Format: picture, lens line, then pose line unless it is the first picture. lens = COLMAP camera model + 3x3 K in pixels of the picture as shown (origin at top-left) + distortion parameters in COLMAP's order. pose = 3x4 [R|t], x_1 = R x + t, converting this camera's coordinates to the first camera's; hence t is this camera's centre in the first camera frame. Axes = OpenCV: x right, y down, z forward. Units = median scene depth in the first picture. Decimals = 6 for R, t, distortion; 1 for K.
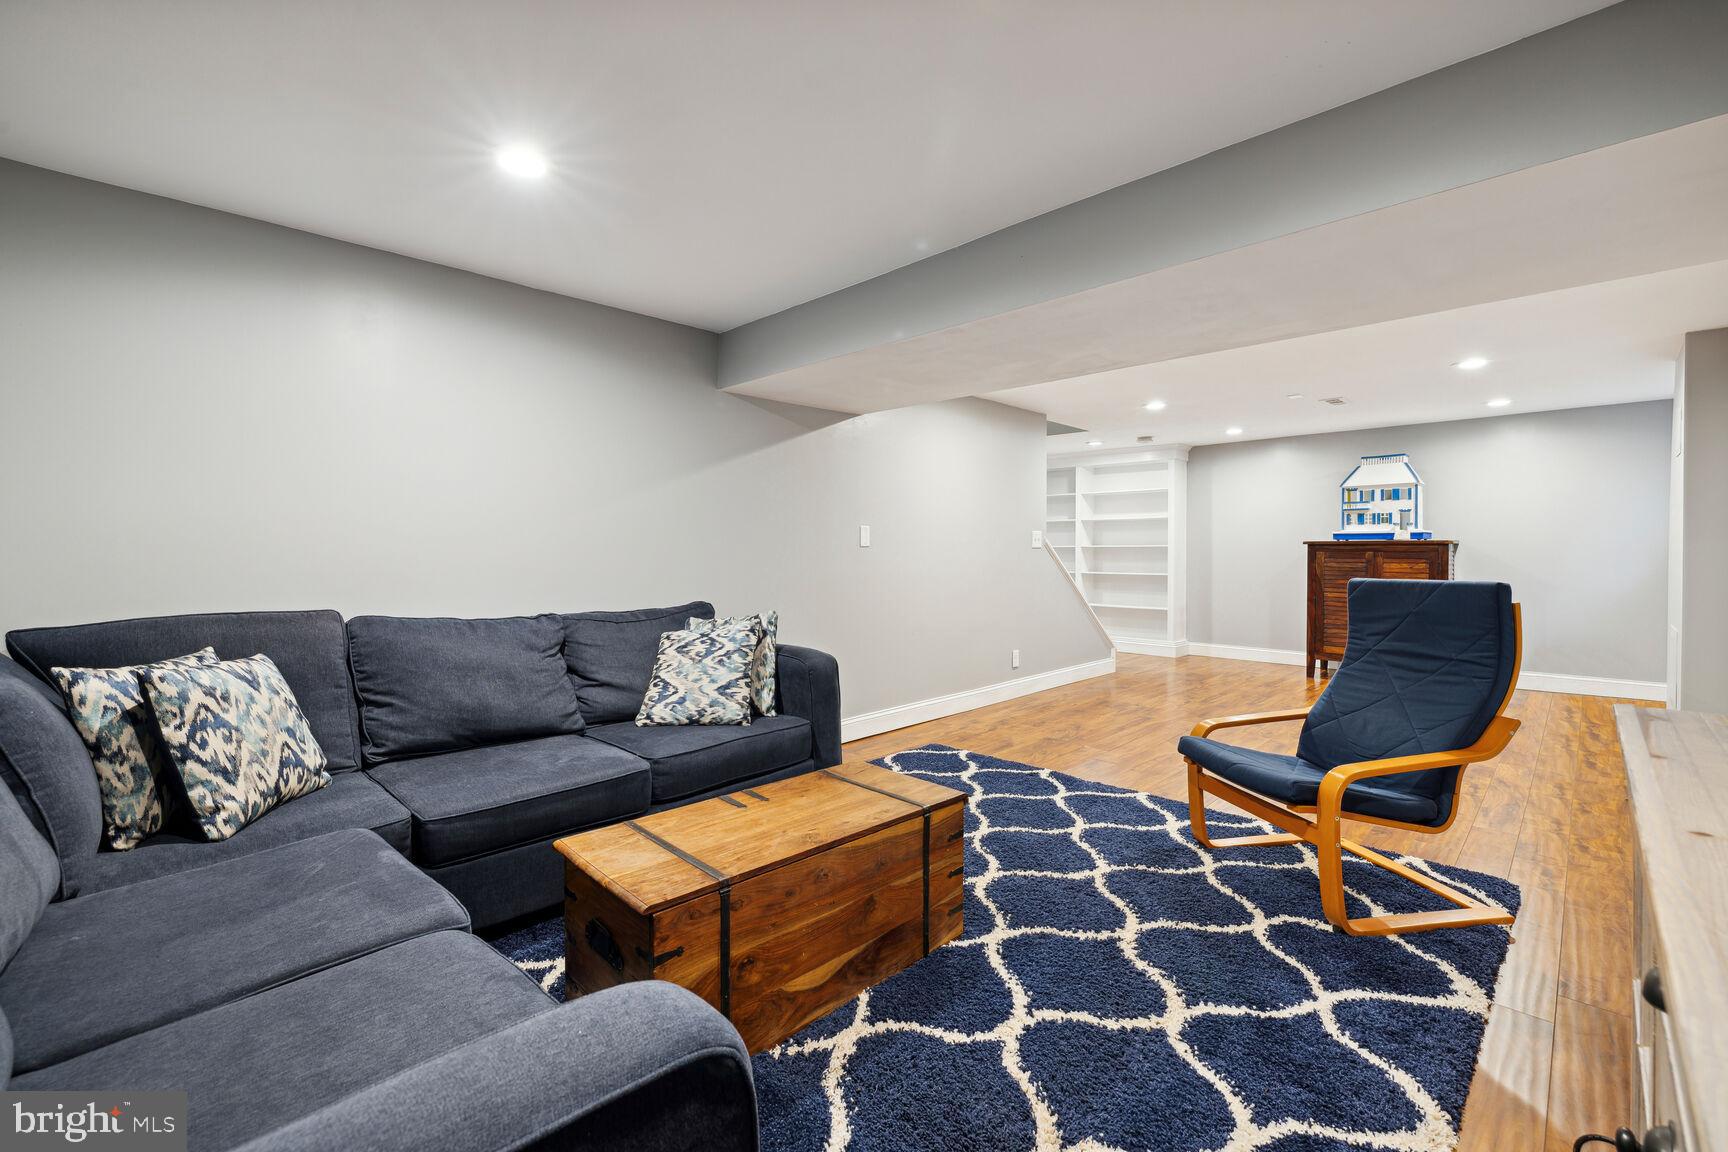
lens RADIAL K [[733.4, 0, 865.6], [0, 733.4, 559.4], [0, 0, 1]] dist [0.002486, 0.000151]
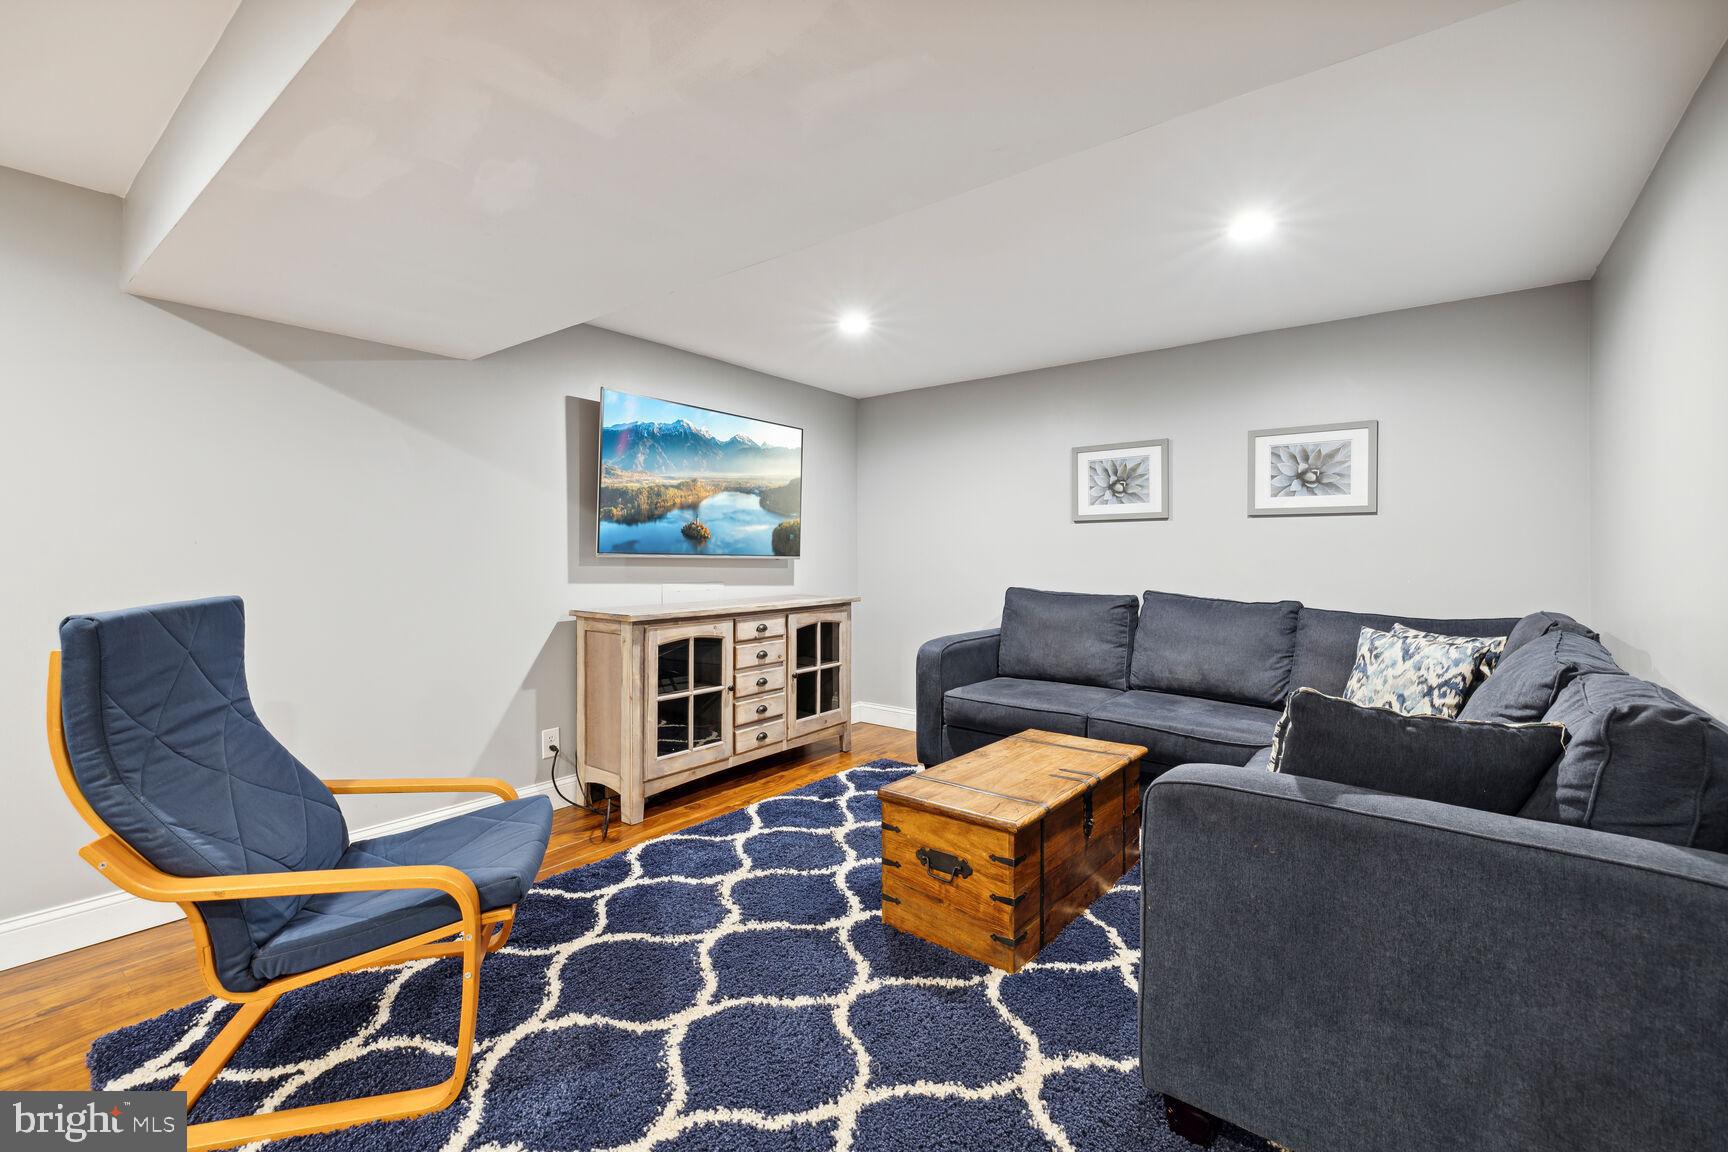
lens RADIAL K [[733.4, 0, 865.6], [0, 733.4, 559.4], [0, 0, 1]] dist [0.002486, 0.000151]
pose [[-0.991856, 0.002531, -0.127343, 0.293344], [0.000277, 0.999843, 0.017713, -0.028420], [0.127367, 0.017533, -0.991701, 2.066983]]
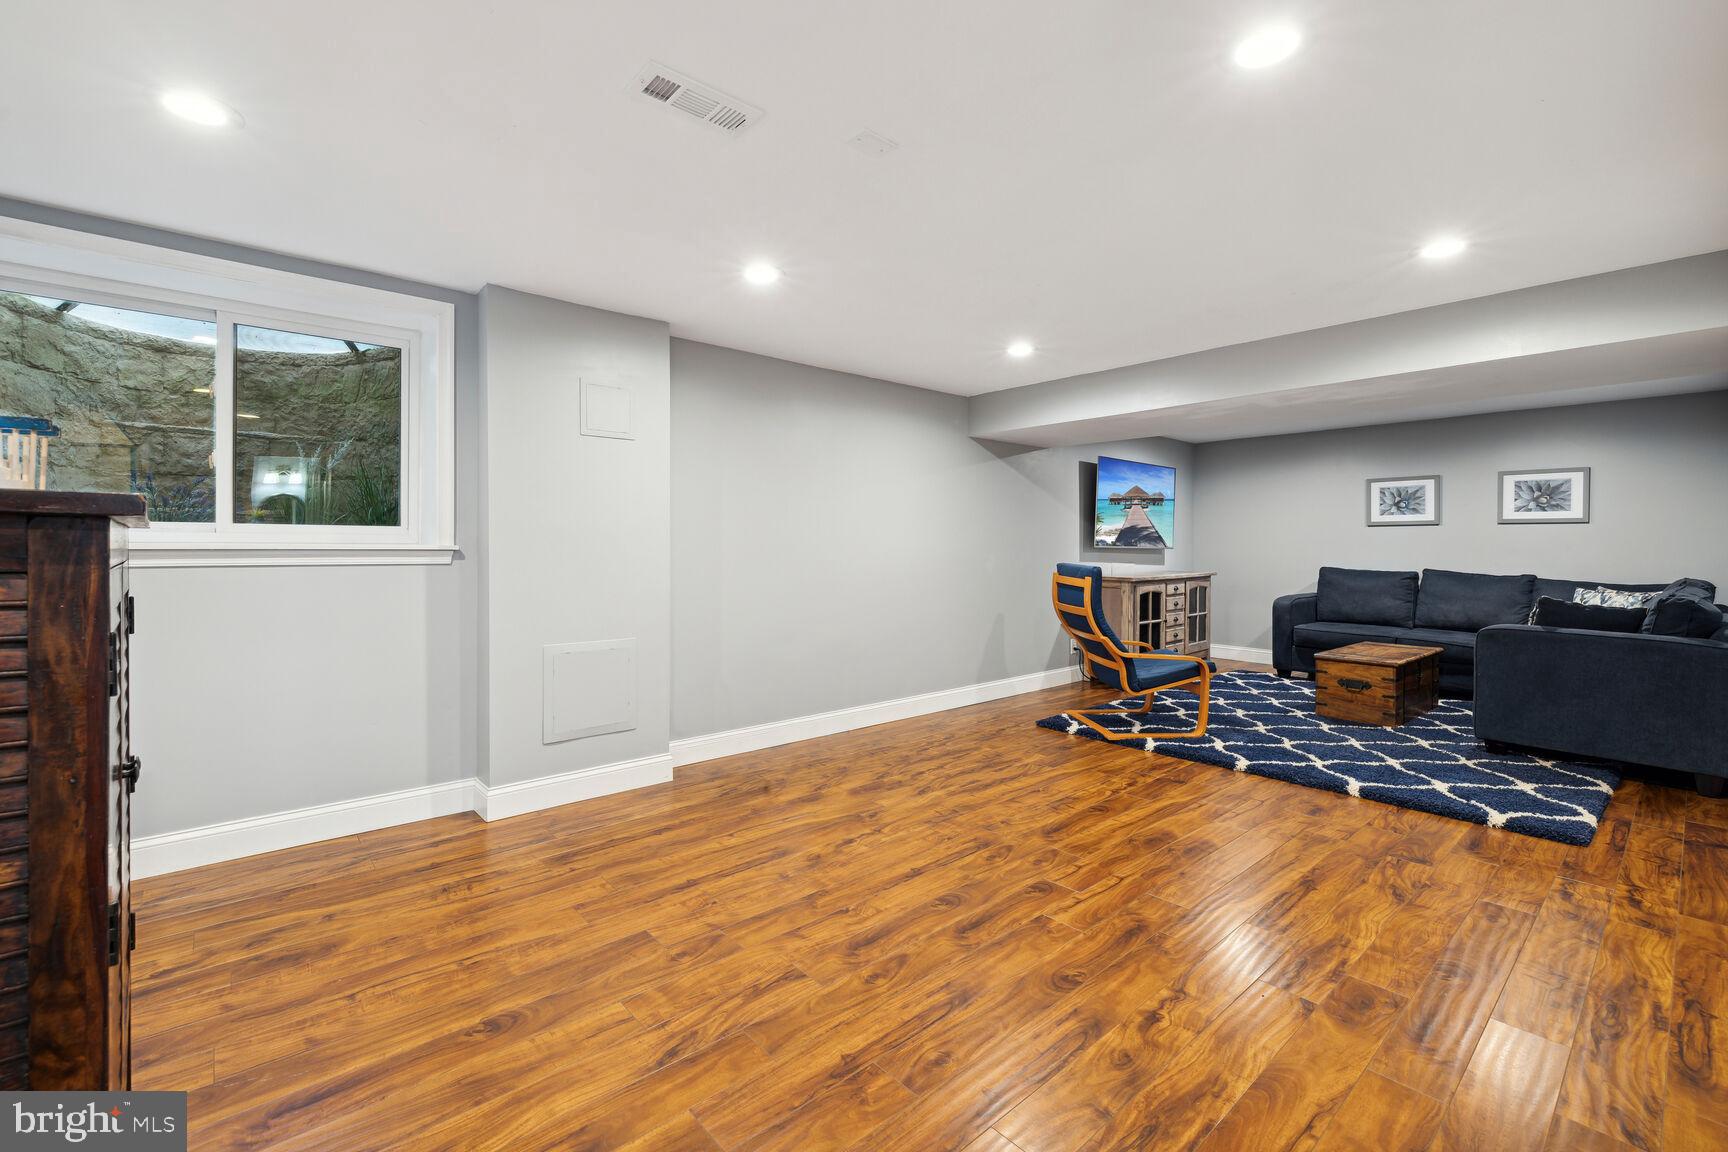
lens RADIAL K [[725.3, 0, 860.9], [0, 725.3, 549.4], [0, 0, 1]] dist [0.000242, -0.000109]
pose [[-0.997196, 0.000529, 0.074832, 1.420721], [0.002045, 0.999794, 0.020186, -0.061133], [-0.074806, 0.020282, -0.996992, 3.441264]]
